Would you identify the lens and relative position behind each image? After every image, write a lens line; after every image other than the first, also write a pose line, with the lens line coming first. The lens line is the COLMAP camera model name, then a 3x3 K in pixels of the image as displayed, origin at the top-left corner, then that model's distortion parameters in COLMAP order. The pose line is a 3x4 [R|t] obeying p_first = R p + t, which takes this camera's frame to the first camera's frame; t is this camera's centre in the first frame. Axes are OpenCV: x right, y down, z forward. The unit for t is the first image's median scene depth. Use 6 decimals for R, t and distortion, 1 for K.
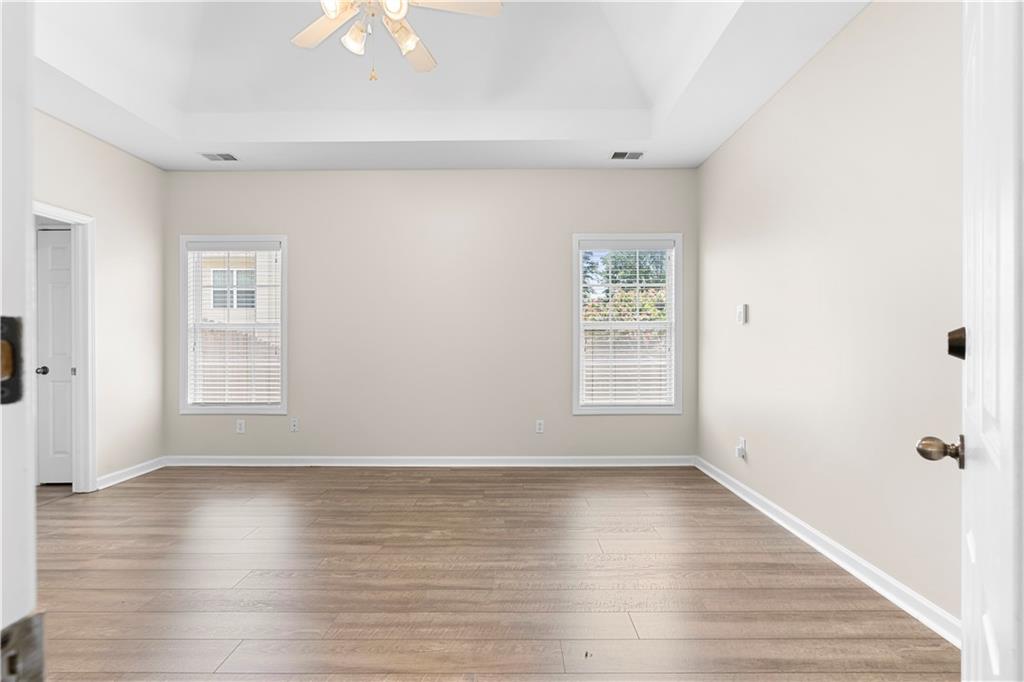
lens RADIAL K [[467.3, 0, 511.5], [0, 467.3, 343.7], [0, 0, 1]] dist [-0.008903, 0.001872]
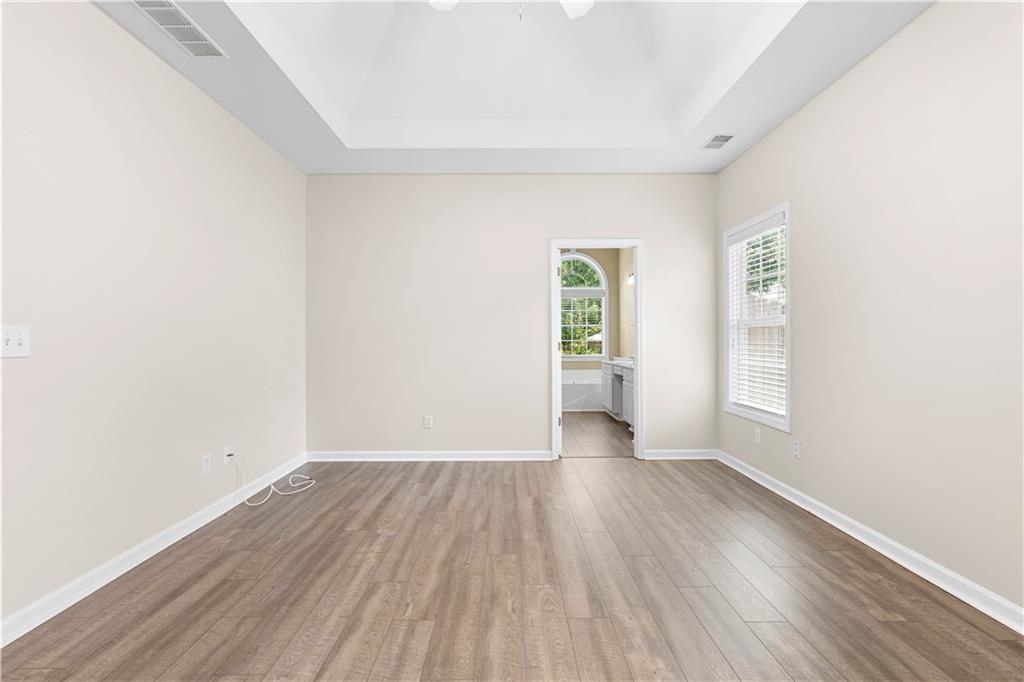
lens RADIAL K [[467.3, 0, 517.7], [0, 467.3, 336.5], [0, 0, 1]] dist [-0.008903, 0.001872]
pose [[0.014356, -0.002766, -0.999893, 0.318299], [-0.000521, 0.999996, -0.002774, -0.006816], [0.999897, 0.000561, 0.014354, 0.605365]]
